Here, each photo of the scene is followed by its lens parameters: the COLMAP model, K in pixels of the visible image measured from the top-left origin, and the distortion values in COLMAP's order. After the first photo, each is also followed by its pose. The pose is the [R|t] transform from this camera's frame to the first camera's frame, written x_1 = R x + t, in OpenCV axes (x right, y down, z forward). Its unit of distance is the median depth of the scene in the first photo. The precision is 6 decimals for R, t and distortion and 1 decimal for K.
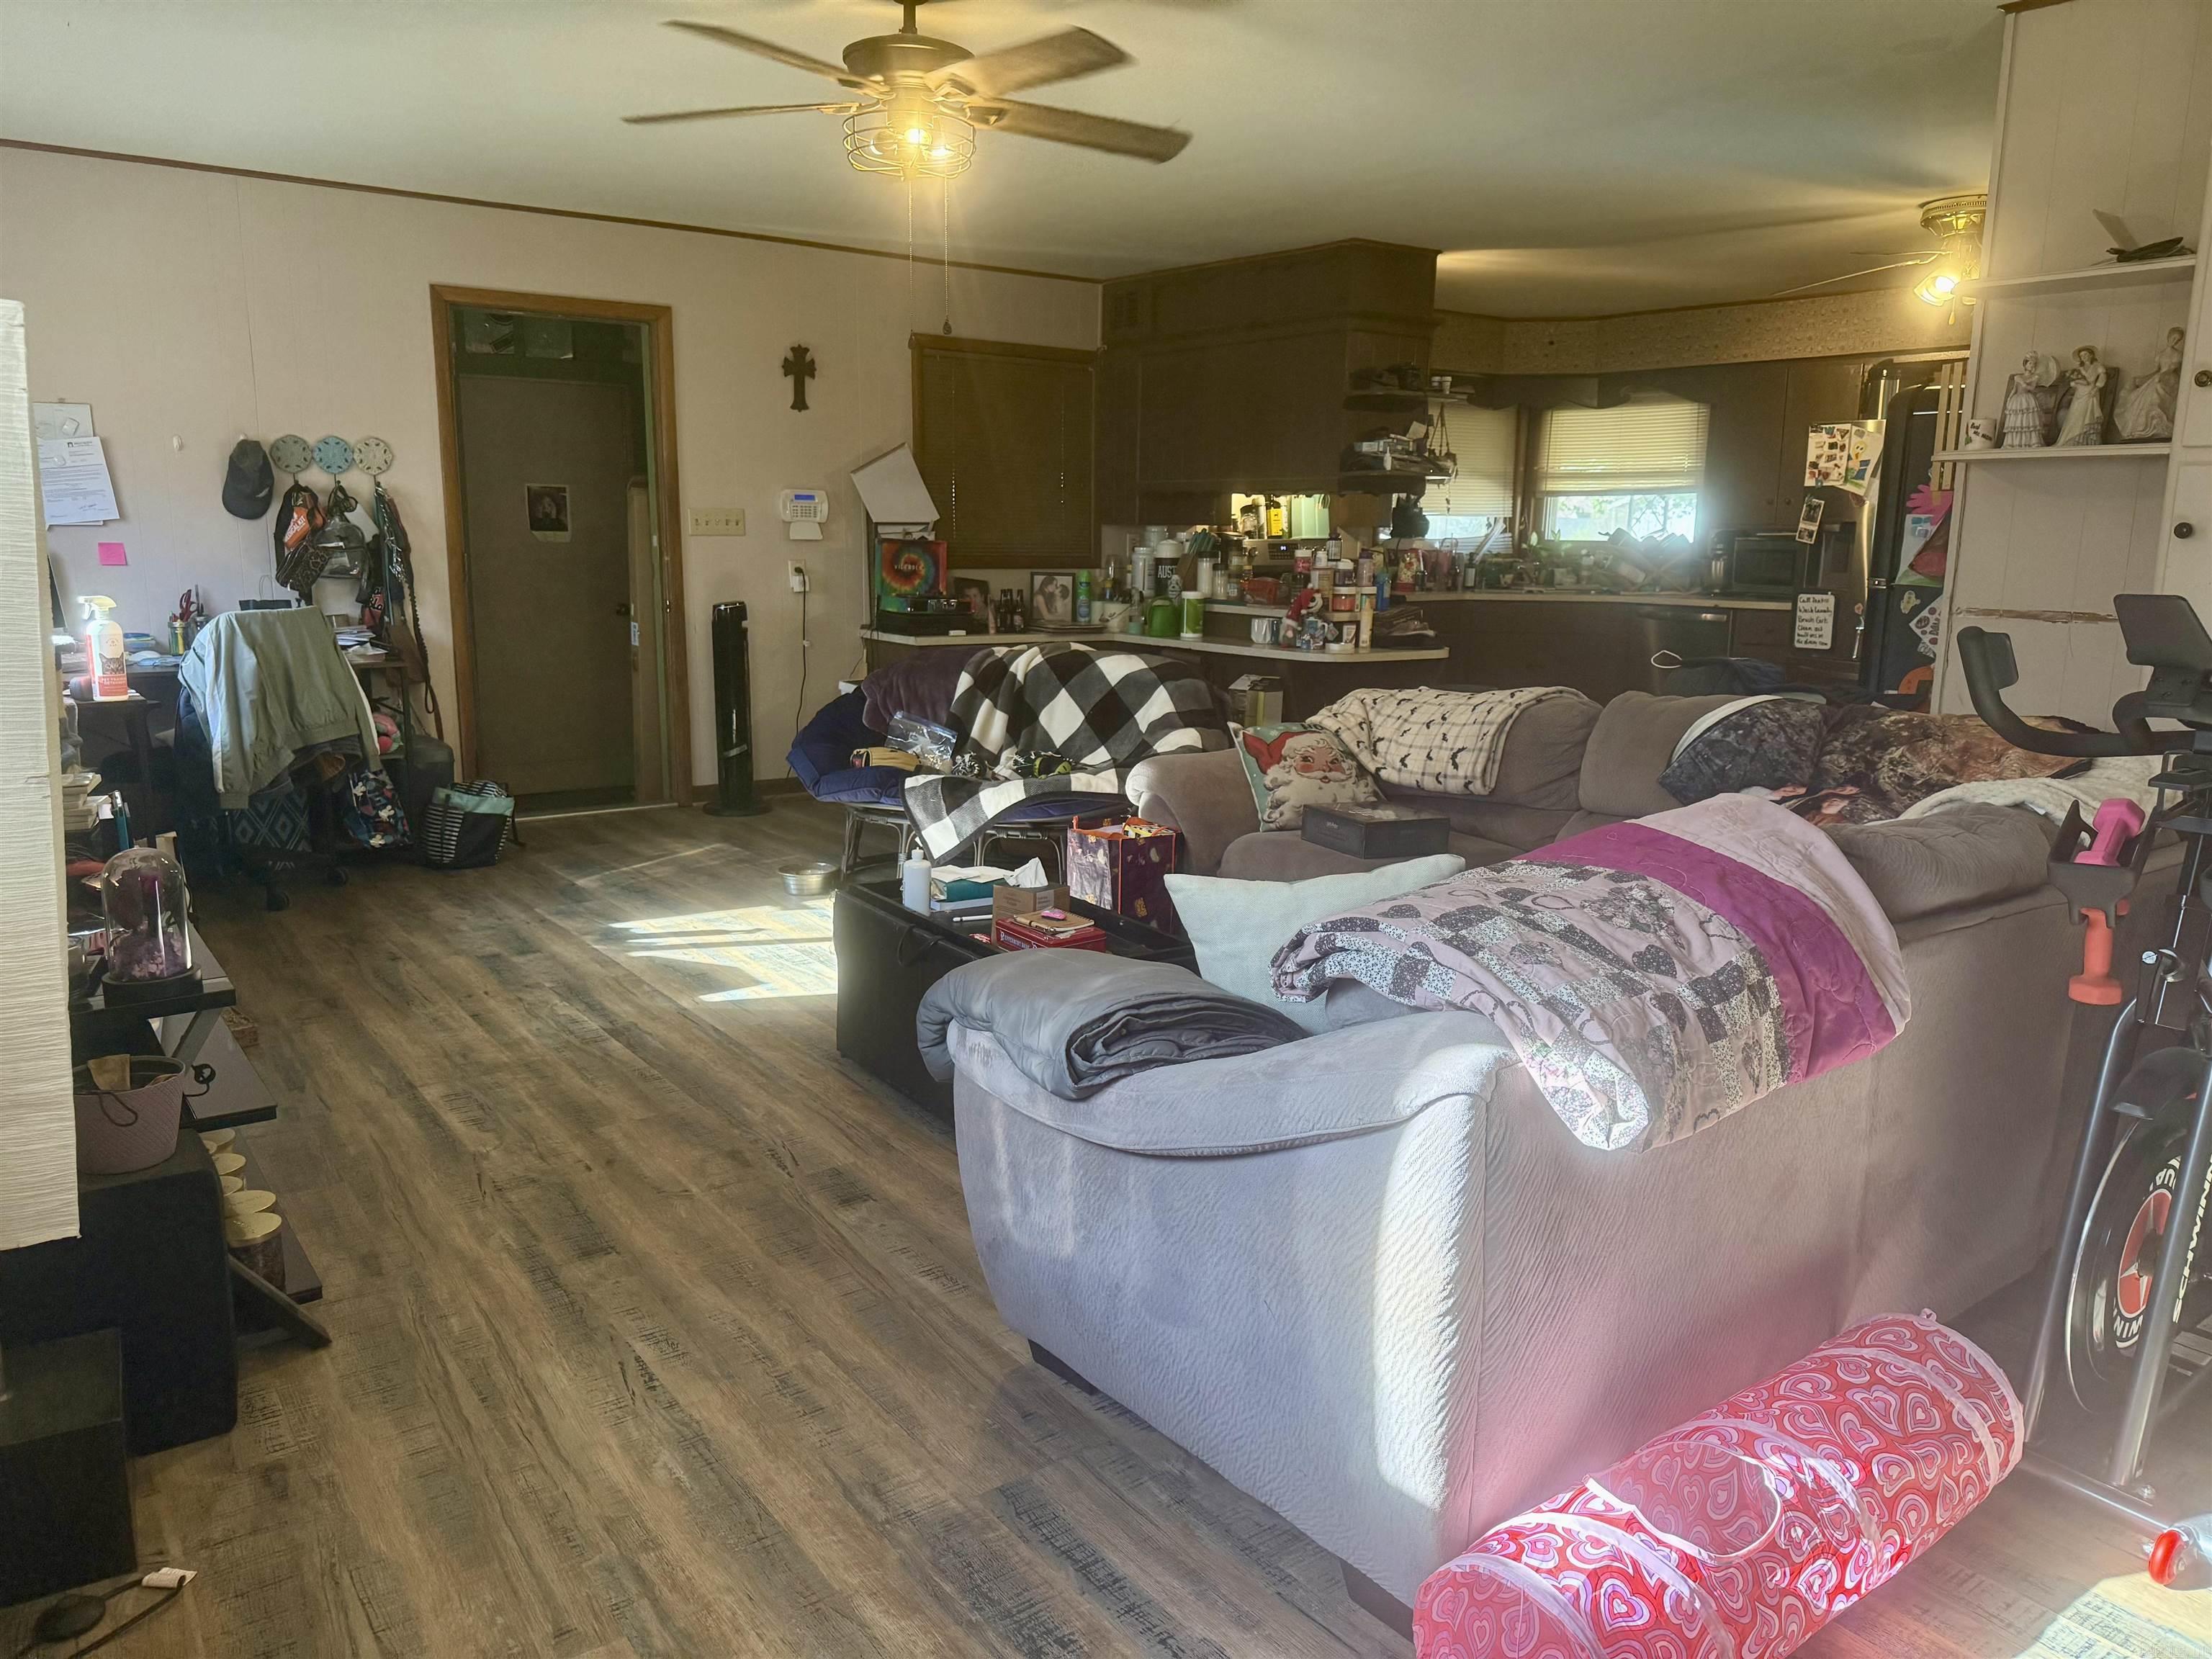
lens RADIAL K [[1560.0, 0, 1114.4], [0, 1560.0, 839.6], [0, 0, 1]] dist [0.067703, -0.129923]
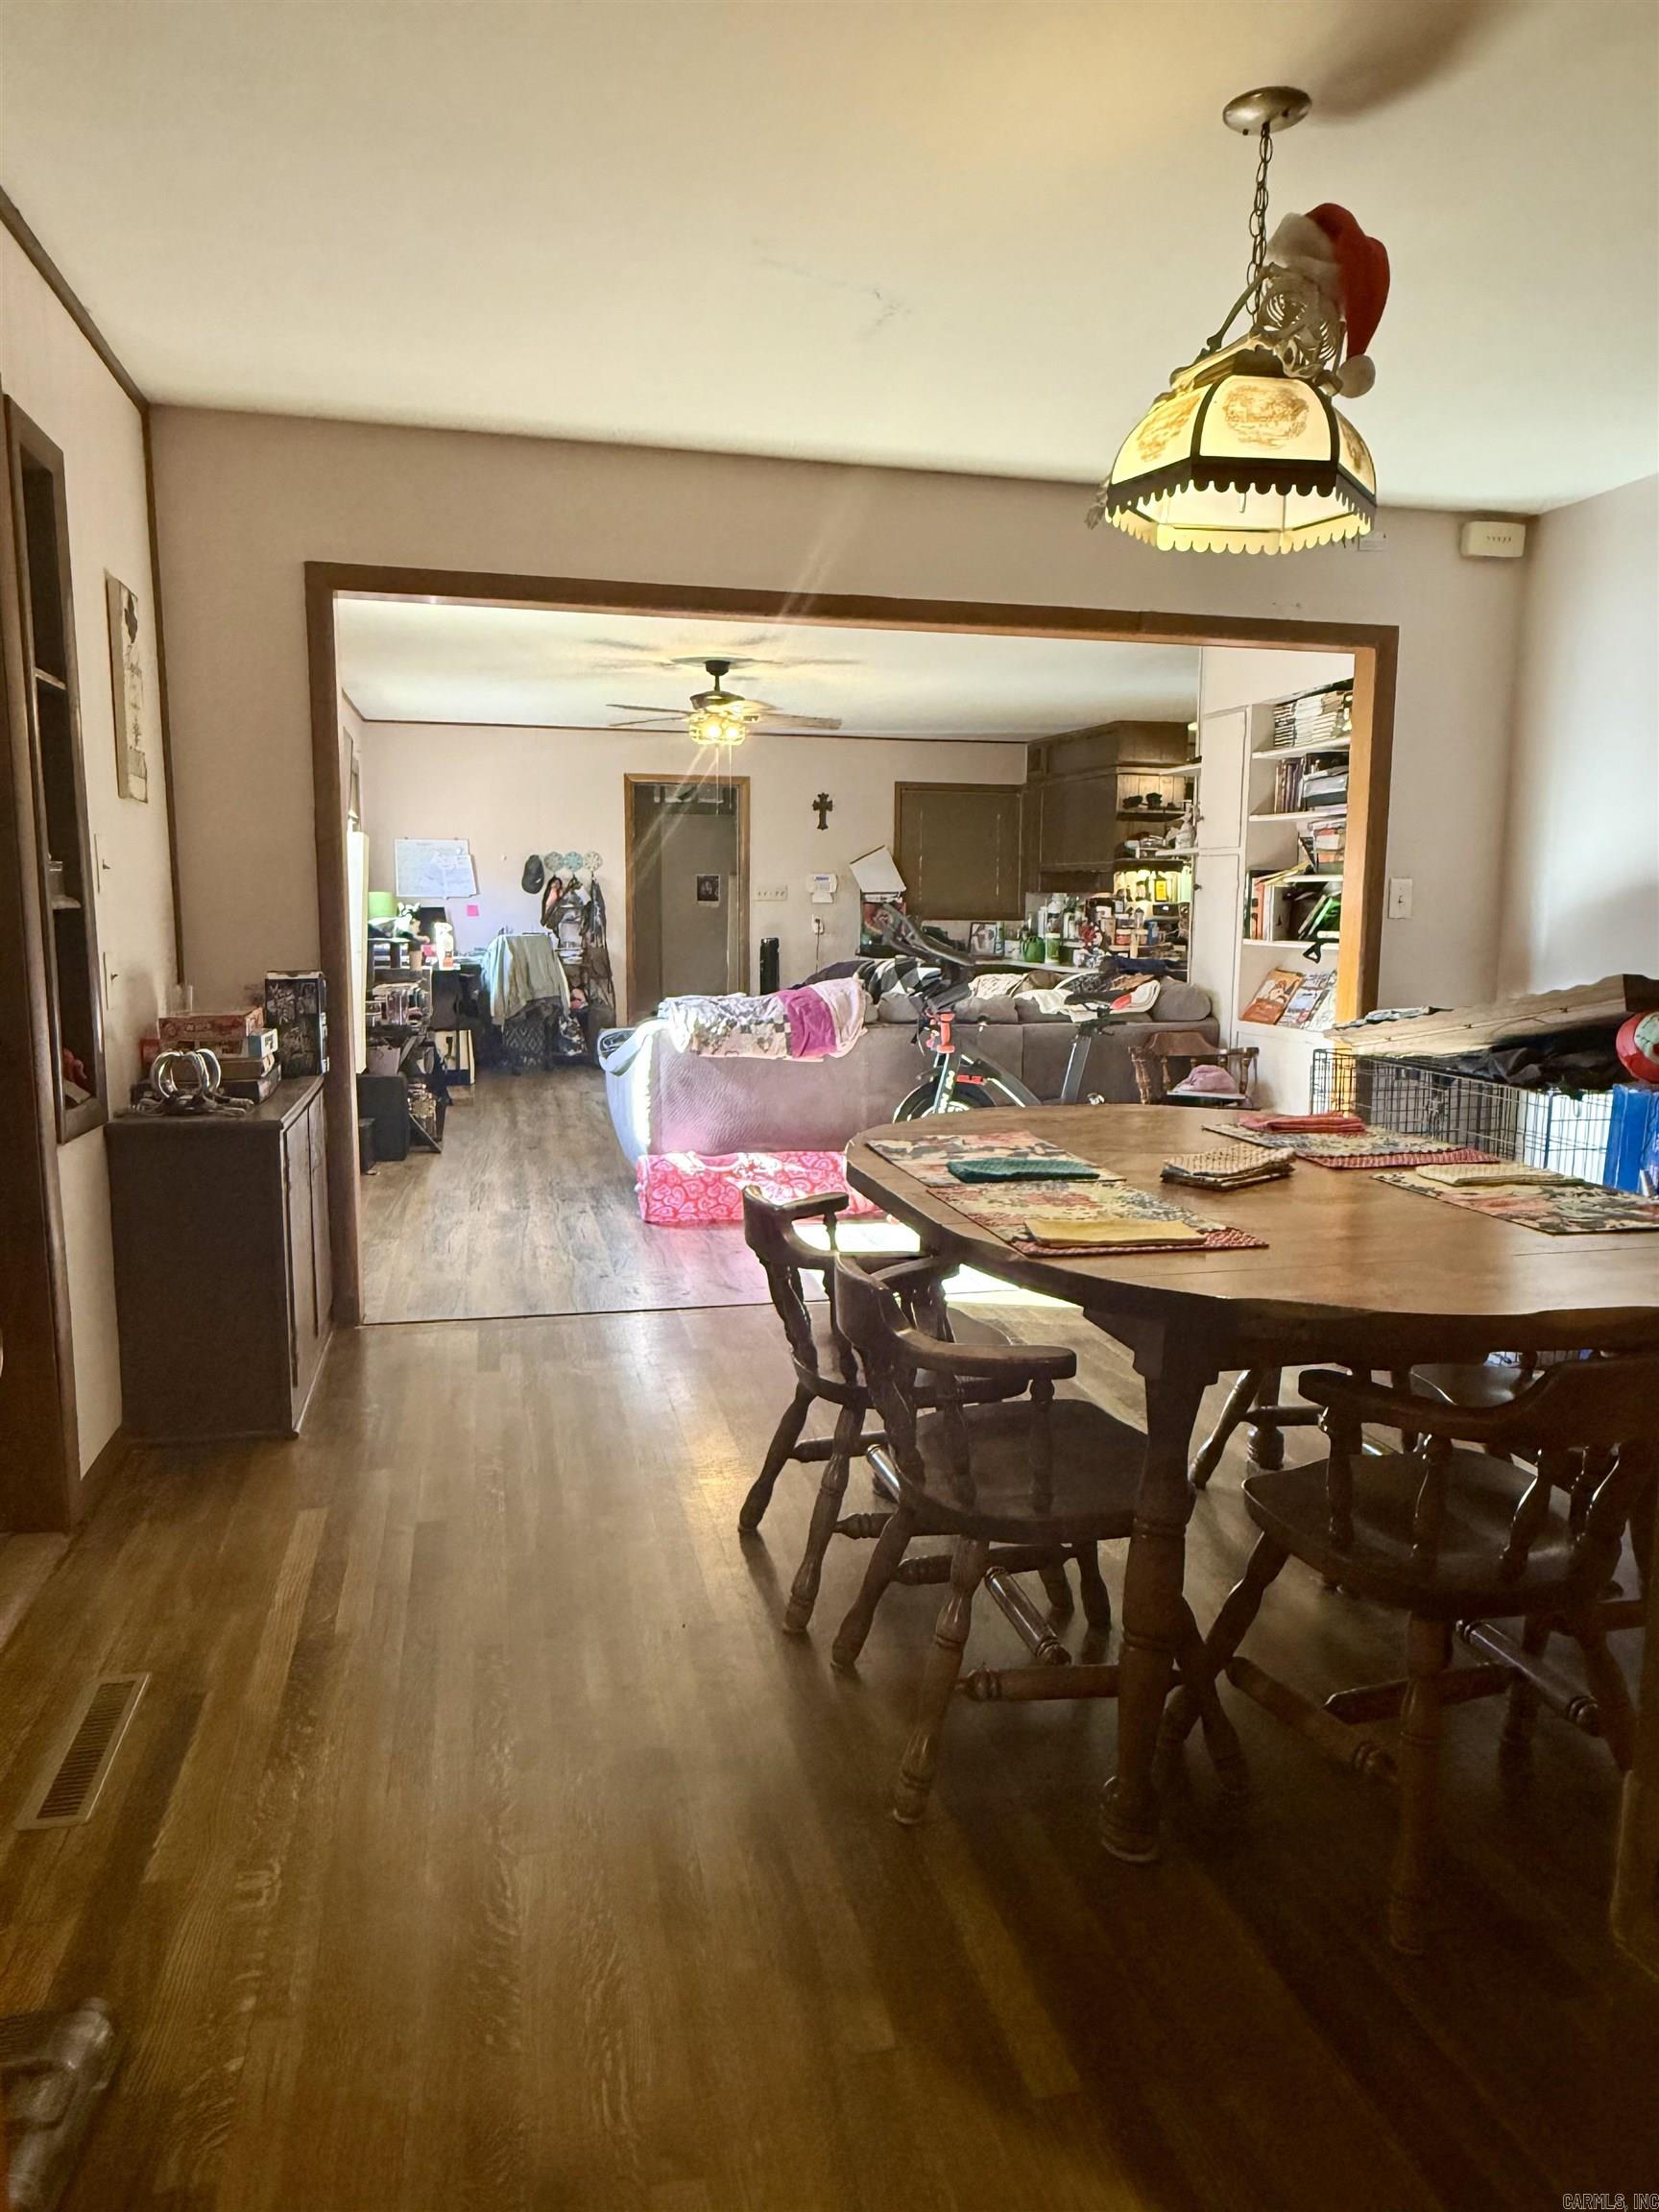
lens RADIAL K [[1475.3, 0, 822.0], [0, 1475.3, 1104.3], [0, 0, 1]] dist [0.000347, -0.000501]
pose [[0.915962, 0.046783, -0.398529, 0.487721], [-0.072259, 0.996175, -0.049135, 0.115241], [0.394706, 0.073803, 0.915839, -0.497579]]
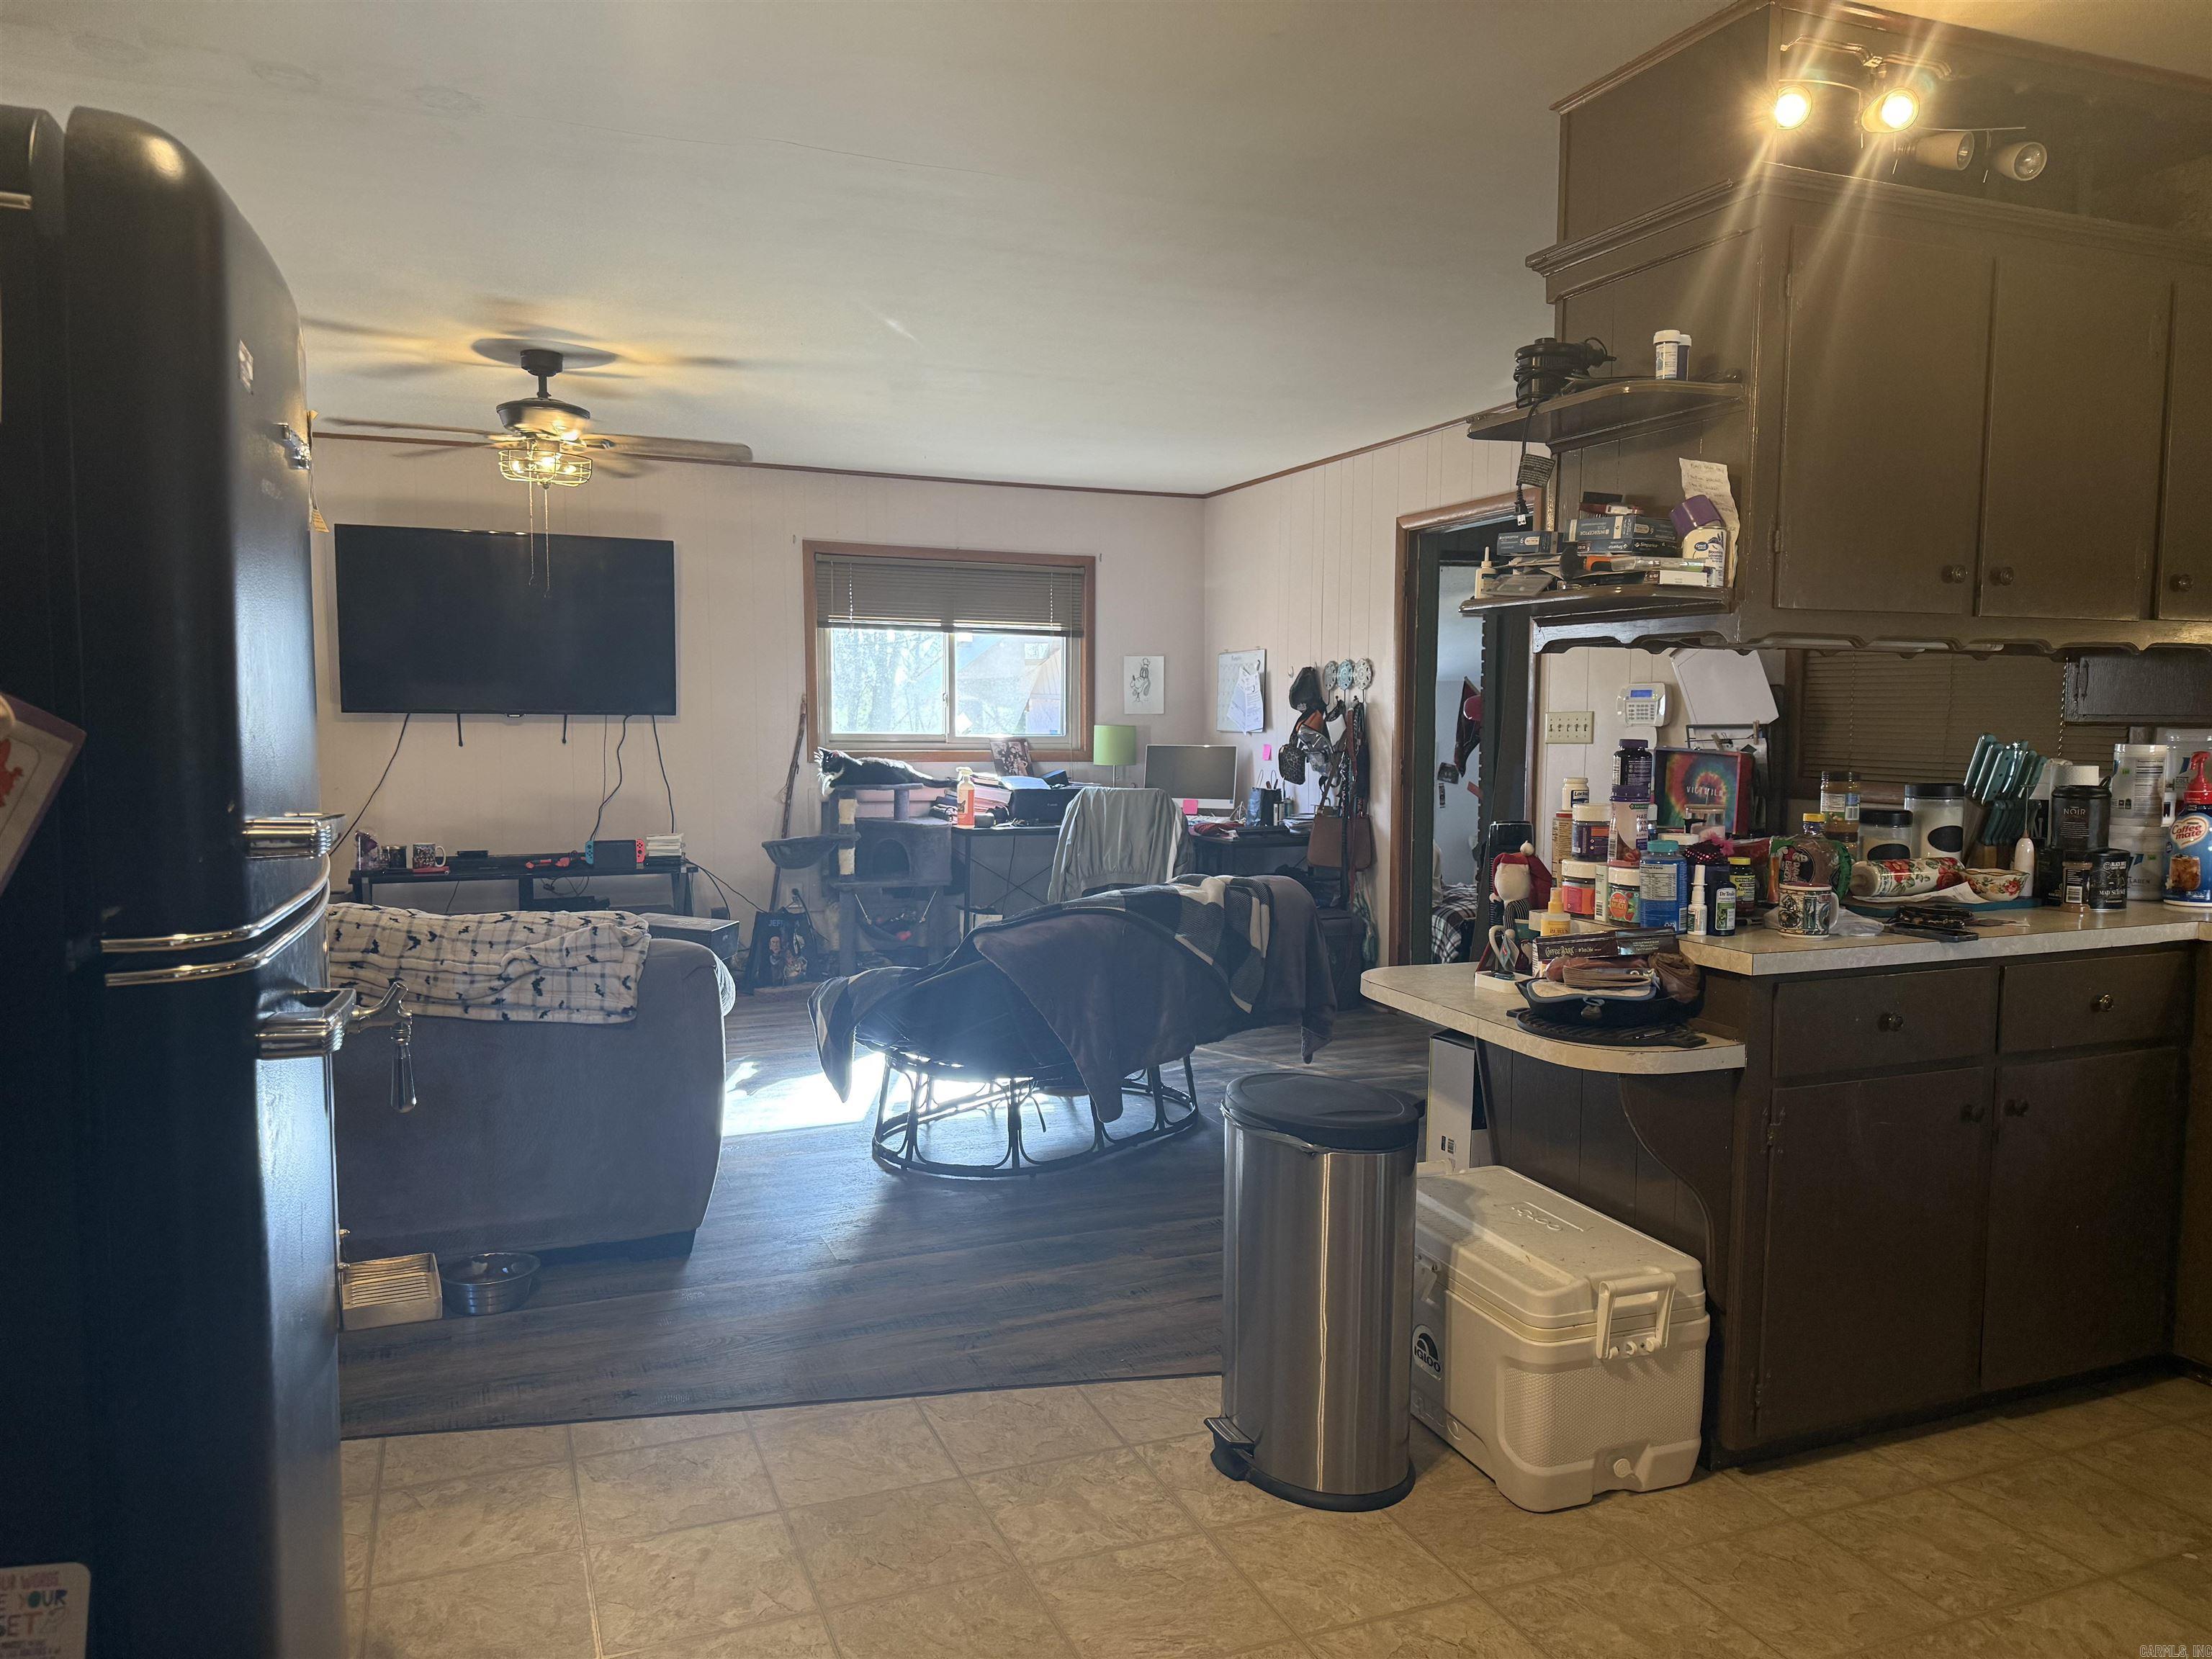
lens RADIAL K [[1520.0, 0, 1106.0], [0, 1520.0, 829.5], [0, 0, 1]] dist [0.110278, -0.005179]
pose [[-0.256442, 0.063078, -0.964499, 0.600185], [-0.193519, 0.974313, 0.115173, -0.201385], [0.946989, 0.216184, -0.237648, 1.000358]]
